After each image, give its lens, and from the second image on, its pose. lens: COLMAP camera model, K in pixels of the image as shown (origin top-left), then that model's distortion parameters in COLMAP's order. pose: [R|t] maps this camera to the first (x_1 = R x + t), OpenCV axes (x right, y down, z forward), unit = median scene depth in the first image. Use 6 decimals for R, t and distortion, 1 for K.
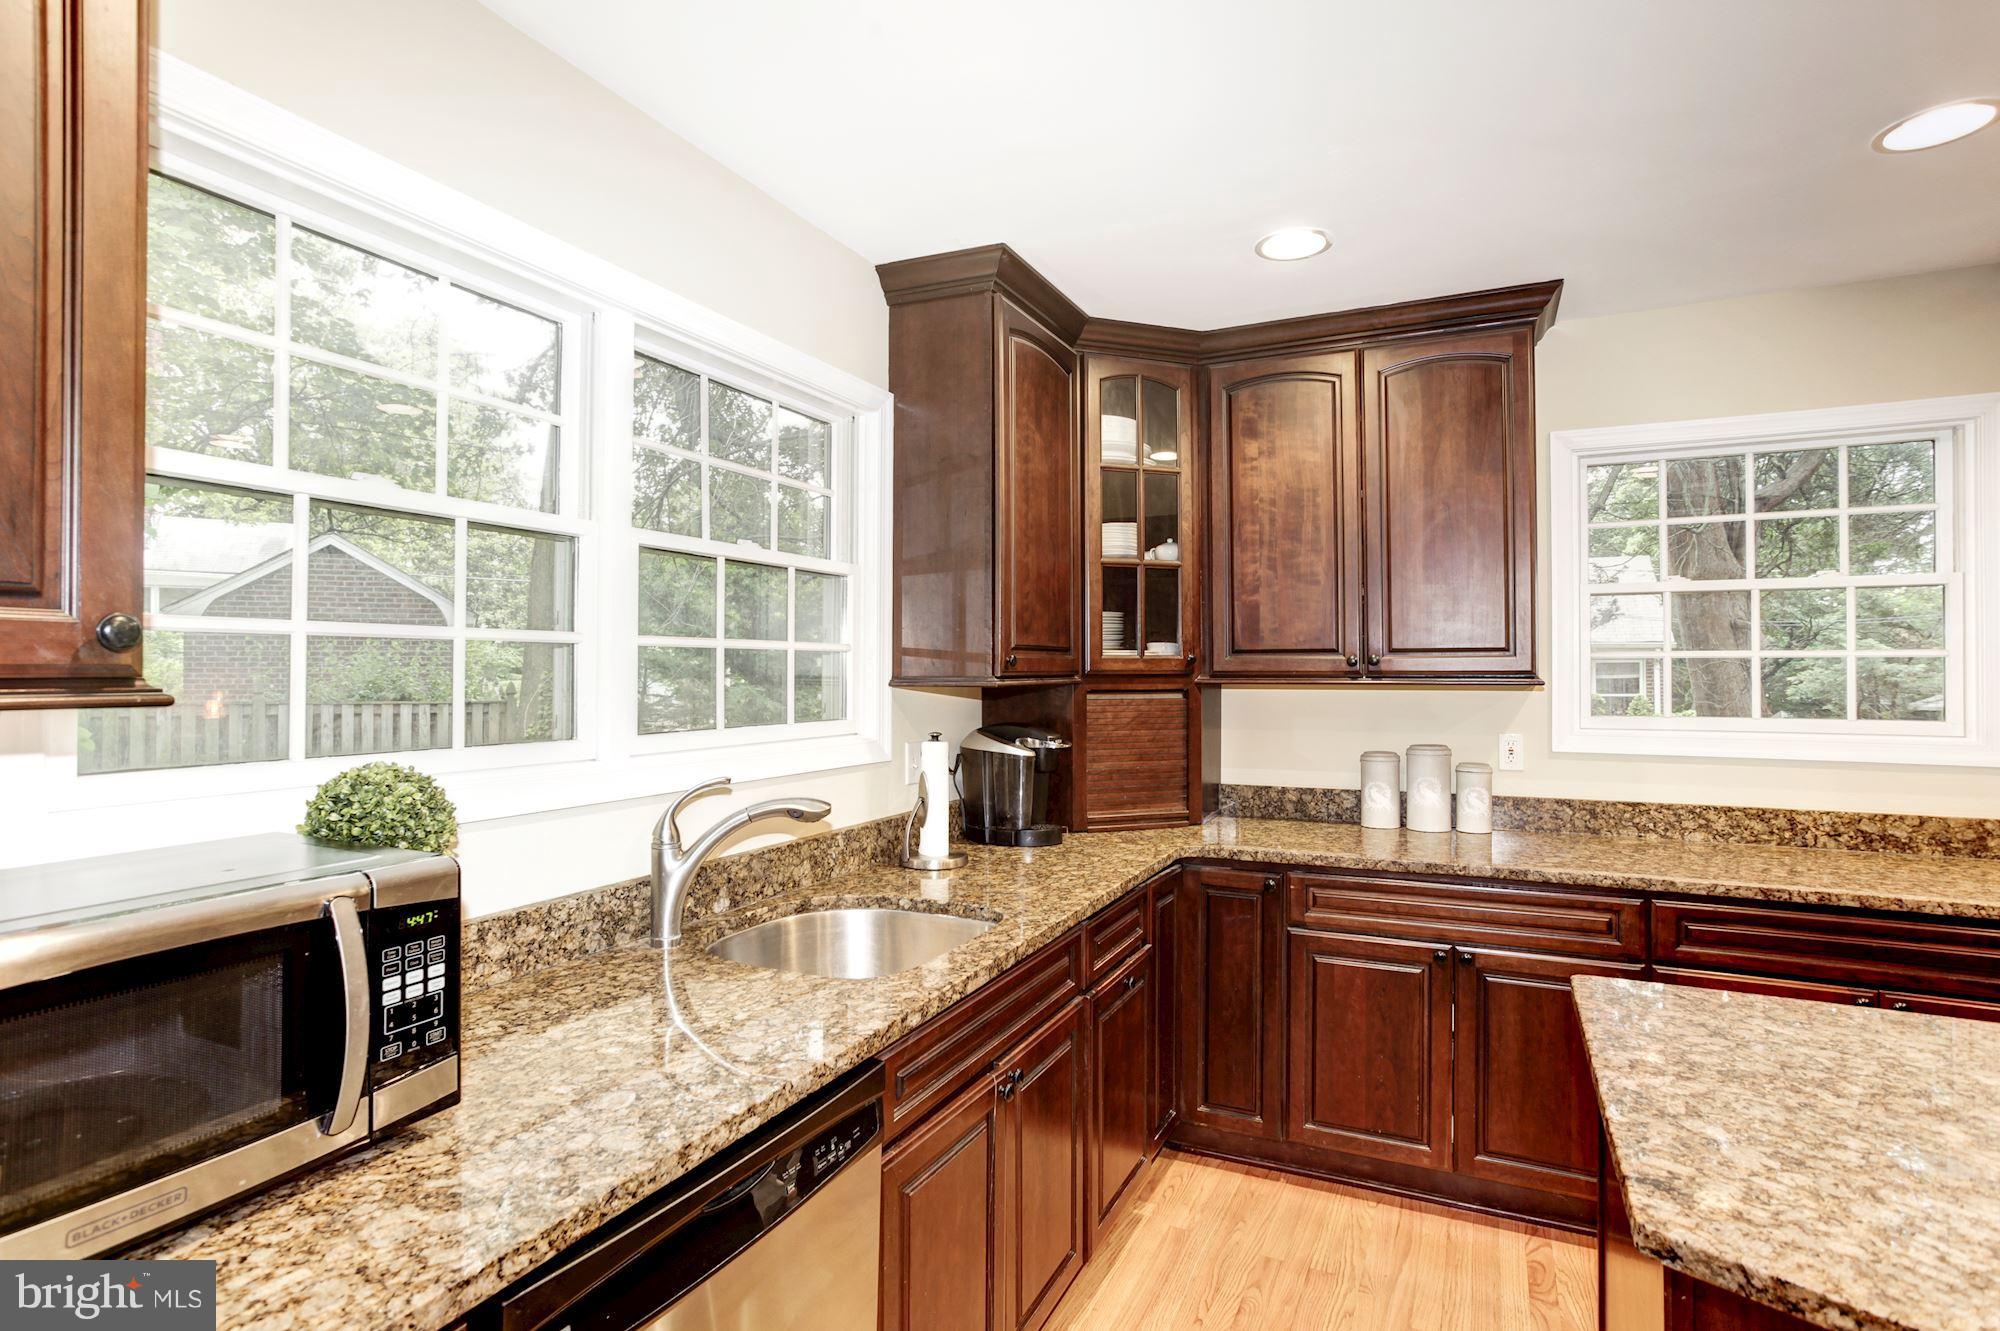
lens RADIAL K [[999.0, 0, 999.5], [0, 999.0, 658.5], [0, 0, 1]] dist [-0.027583, 0.014867]
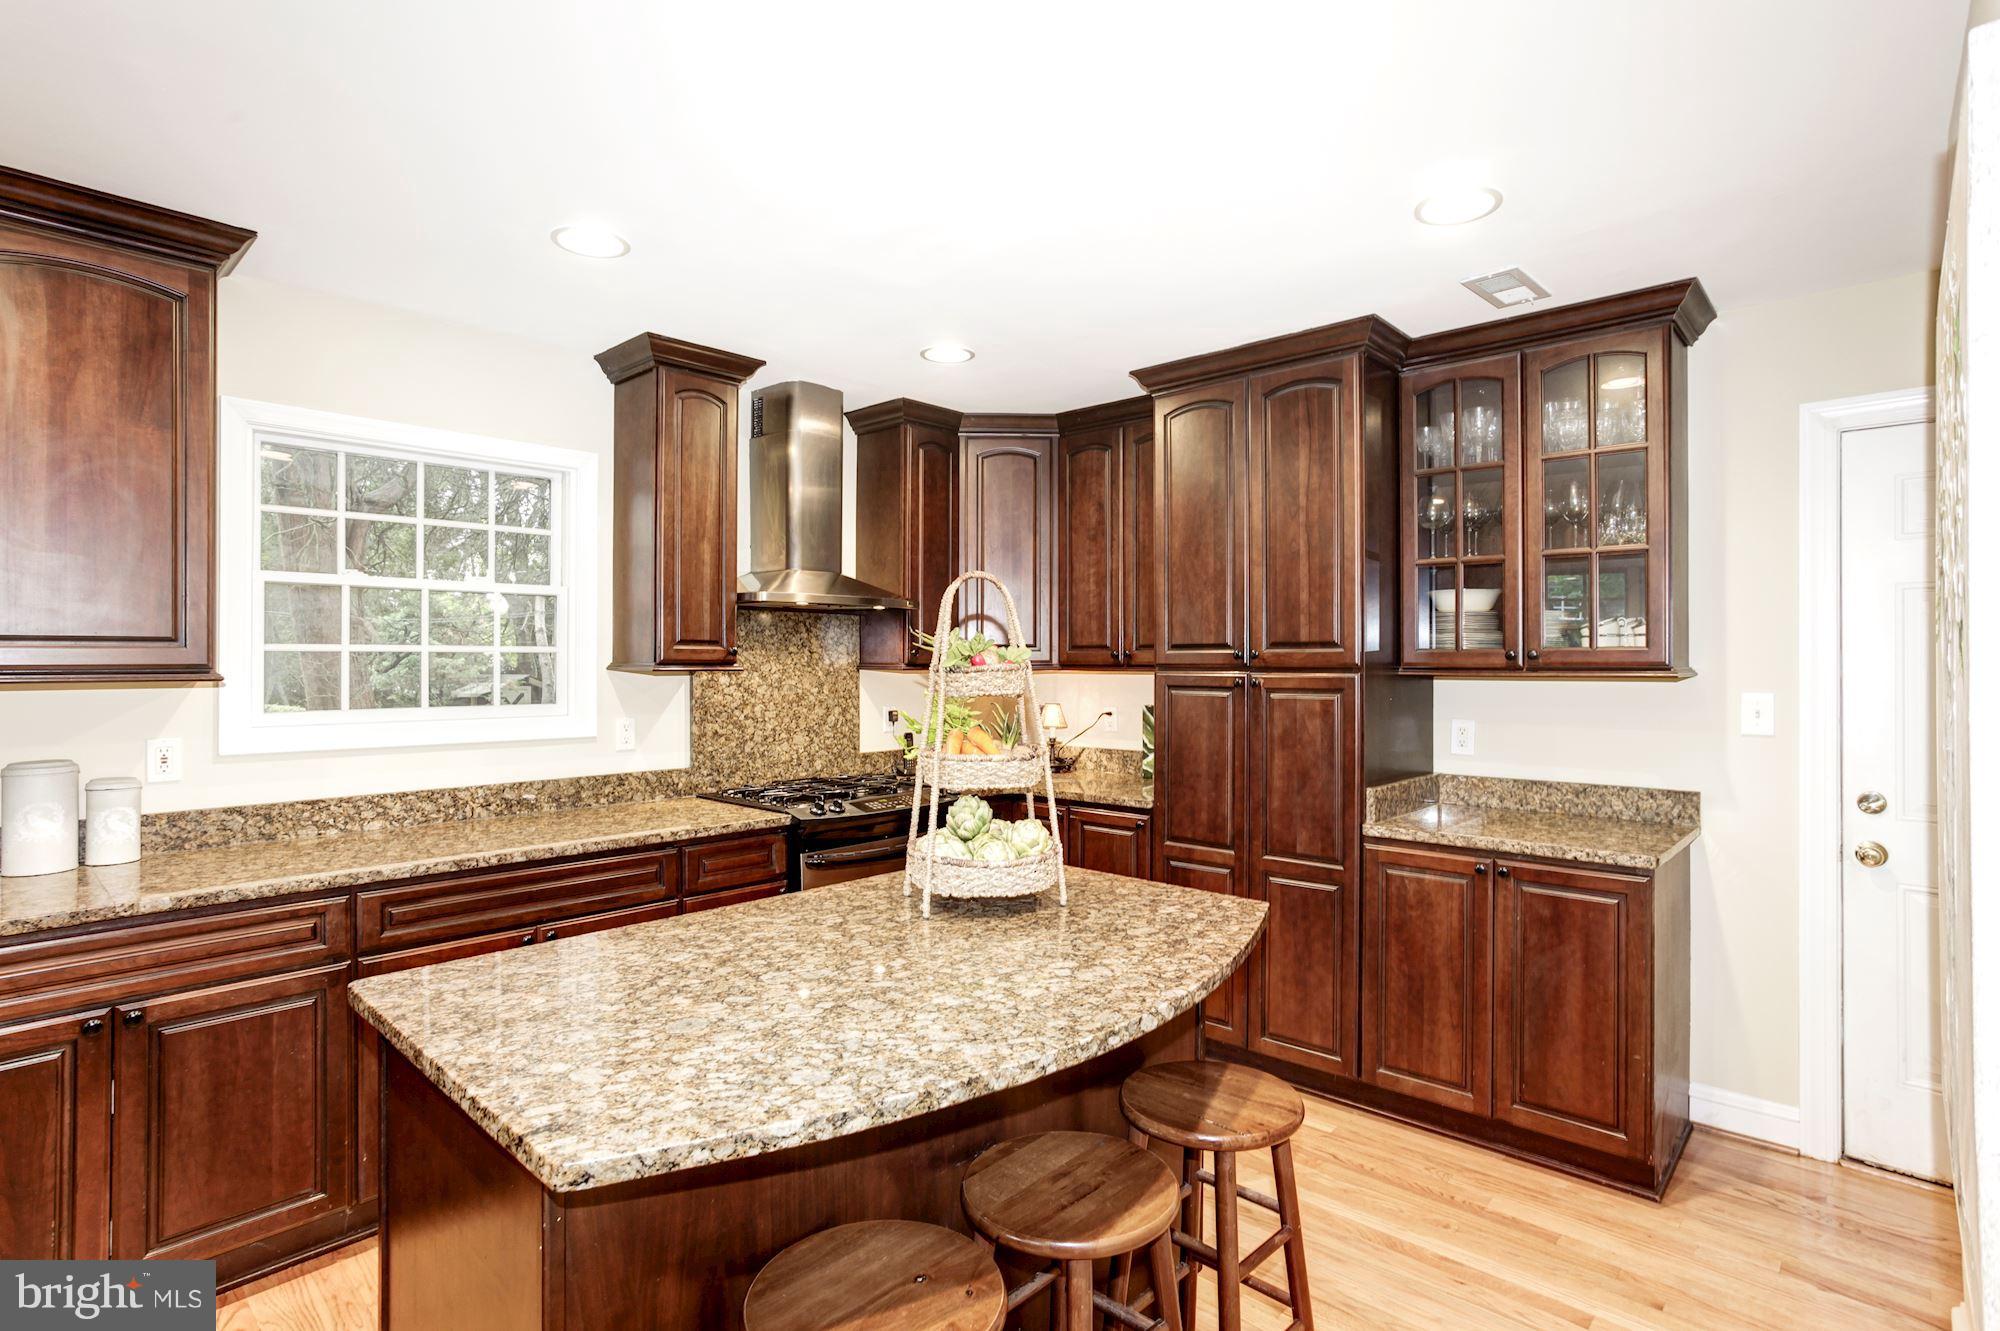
lens RADIAL K [[999.0, 0, 1013.6], [0, 999.0, 656.6], [0, 0, 1]] dist [-0.027583, 0.014867]
pose [[0.286573, 0.004667, 0.958047, -0.096130], [-0.008874, 0.999958, -0.002217, 0.001174], [-0.958017, -0.007866, 0.286602, 0.073116]]
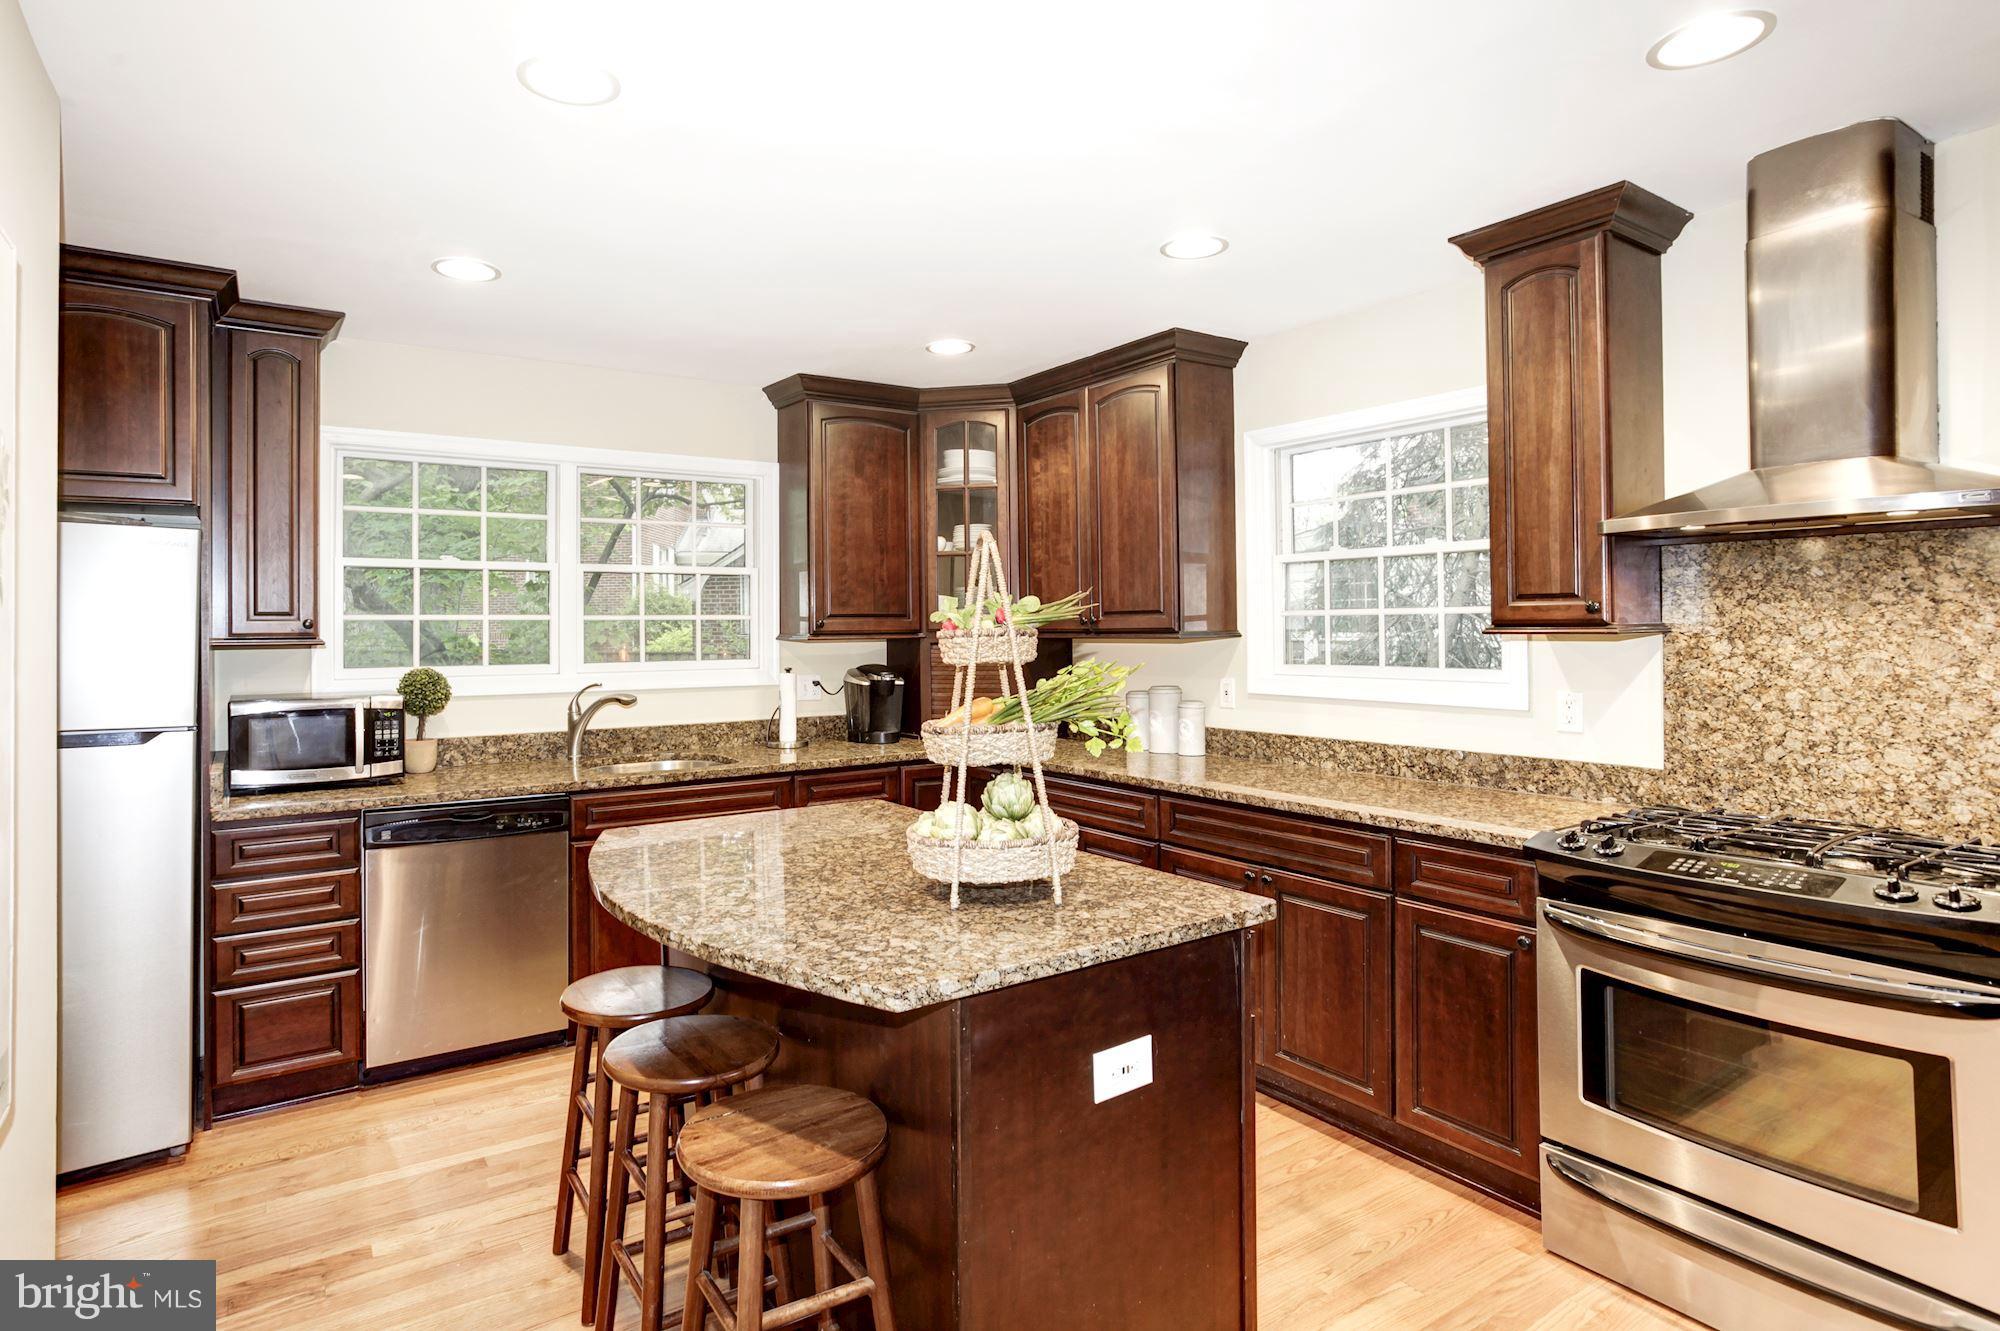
lens RADIAL K [[1064.5, 0, 953.9], [0, 1064.5, 621.8], [0, 0, 1]] dist [-0.038717, 0.009227]
pose [[0.856372, -0.010797, -0.516247, 1.034117], [0.012747, 0.999919, 0.000234, 0.000794], [0.516202, -0.006781, 0.856440, -0.352092]]
